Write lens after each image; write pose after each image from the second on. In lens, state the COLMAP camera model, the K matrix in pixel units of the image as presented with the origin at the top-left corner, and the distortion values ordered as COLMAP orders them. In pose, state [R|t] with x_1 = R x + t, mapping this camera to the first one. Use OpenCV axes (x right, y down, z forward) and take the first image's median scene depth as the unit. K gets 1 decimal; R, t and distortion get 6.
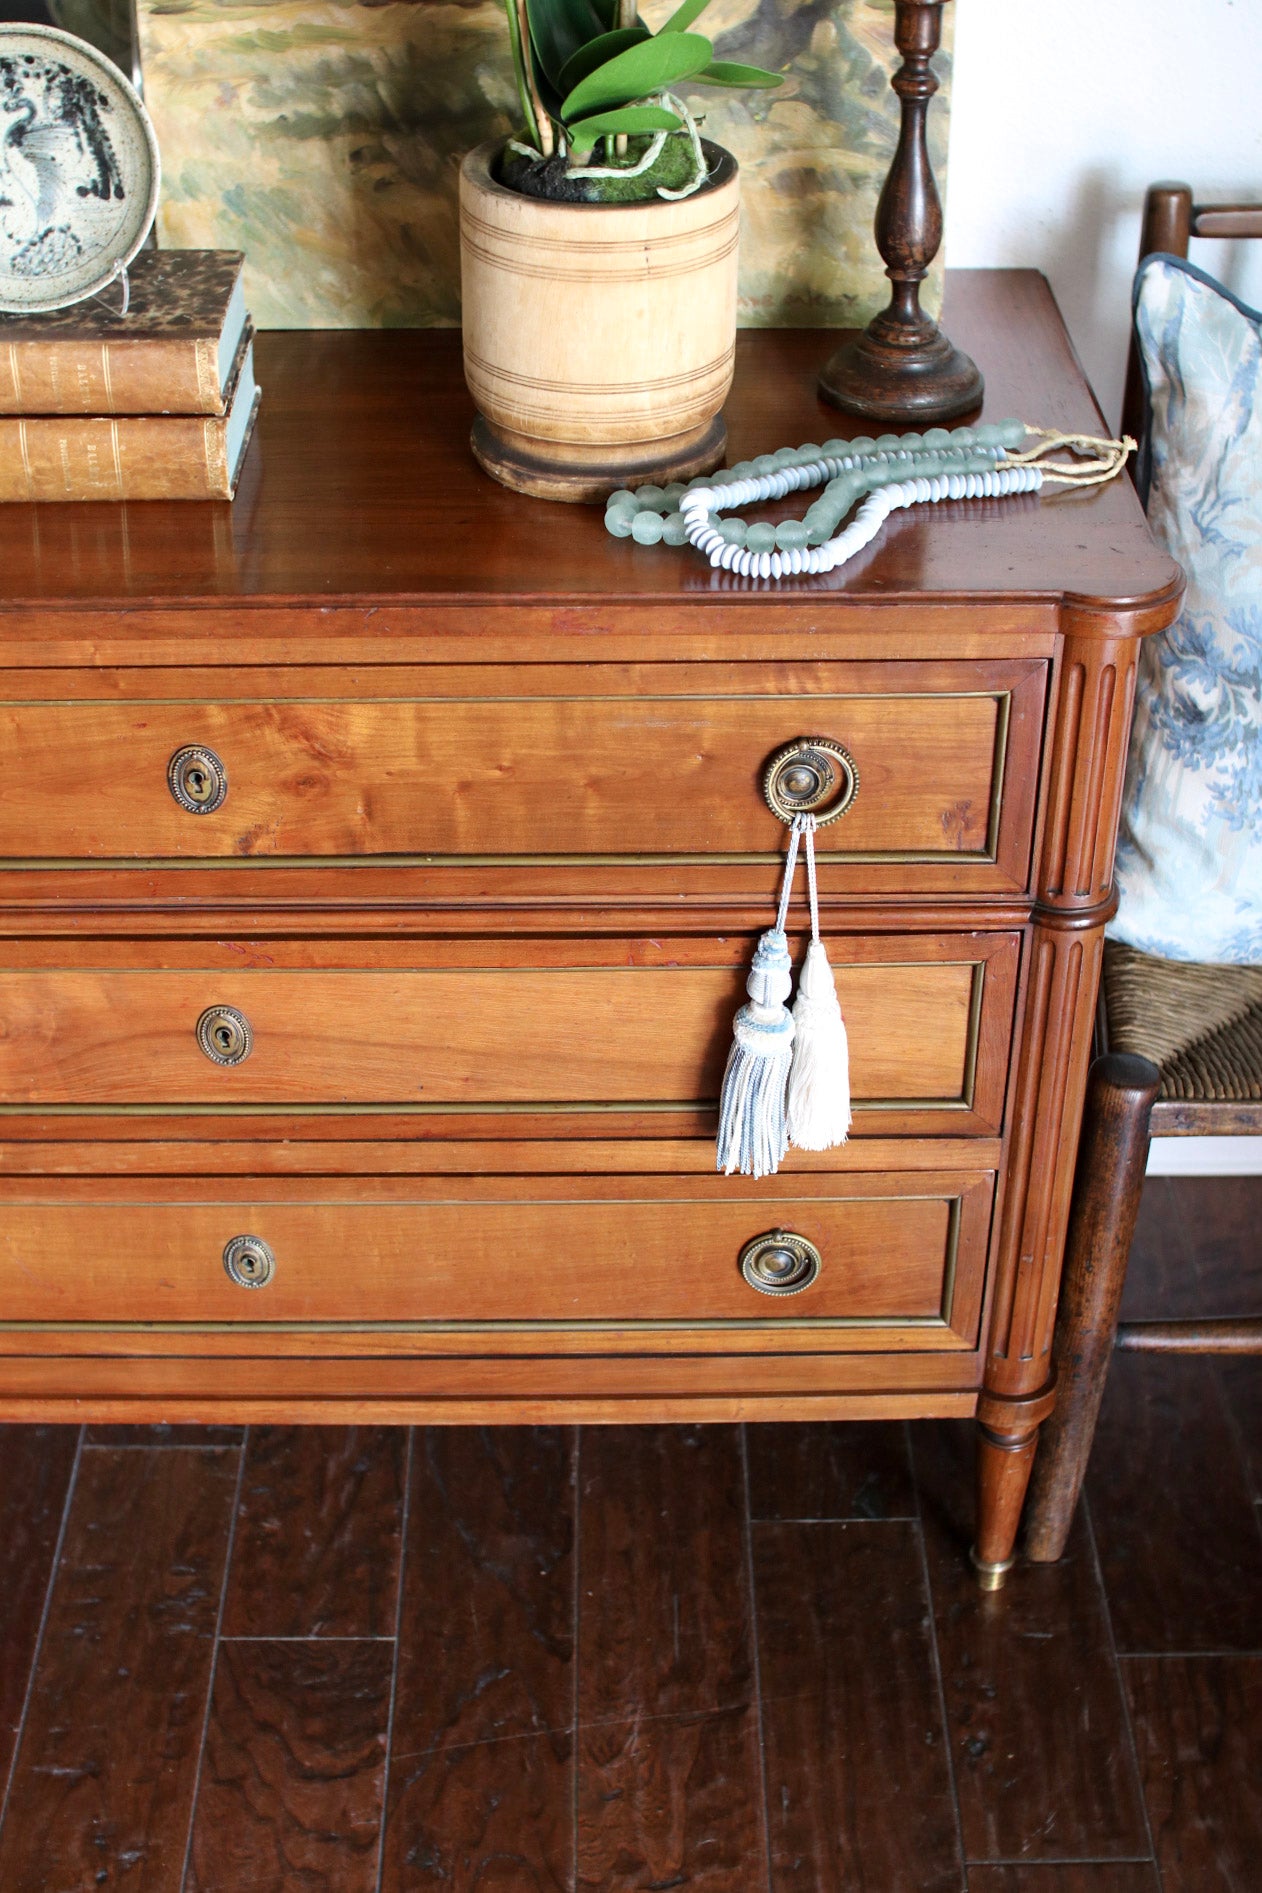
lens RADIAL K [[2676.5, 0, 631.0], [0, 2676.5, 946.5], [0, 0, 1]] dist [-0.188438, 0.288675]
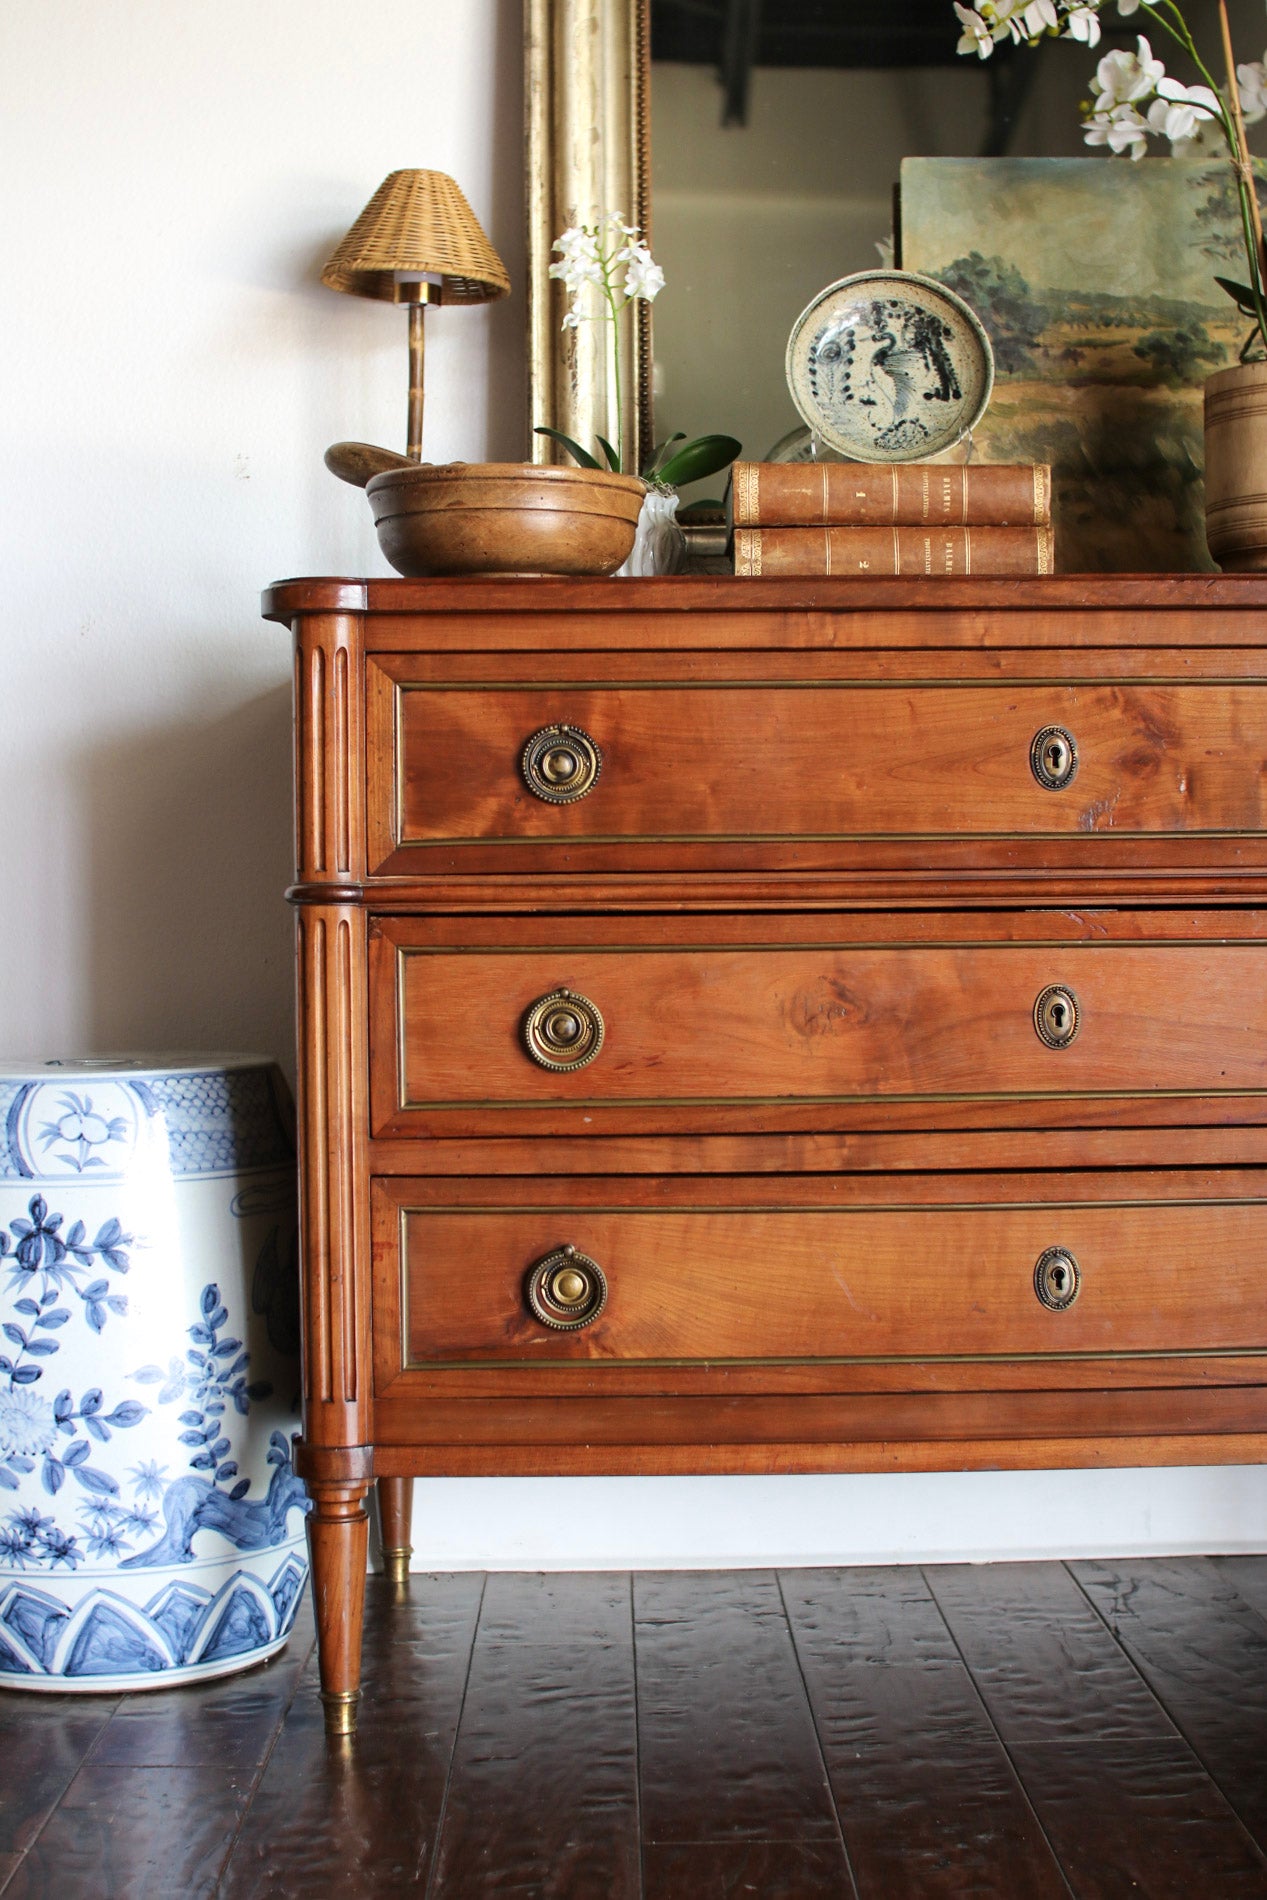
lens RADIAL K [[2686.4, 0, 633.5], [0, 2686.4, 950.0], [0, 0, 1]] dist [-0.188438, 0.288675]
pose [[0.999915, -0.013020, -0.000765, -0.343324], [0.010370, 0.829241, -0.558795, 0.670918], [0.007910, 0.558740, 0.829305, 0.024832]]
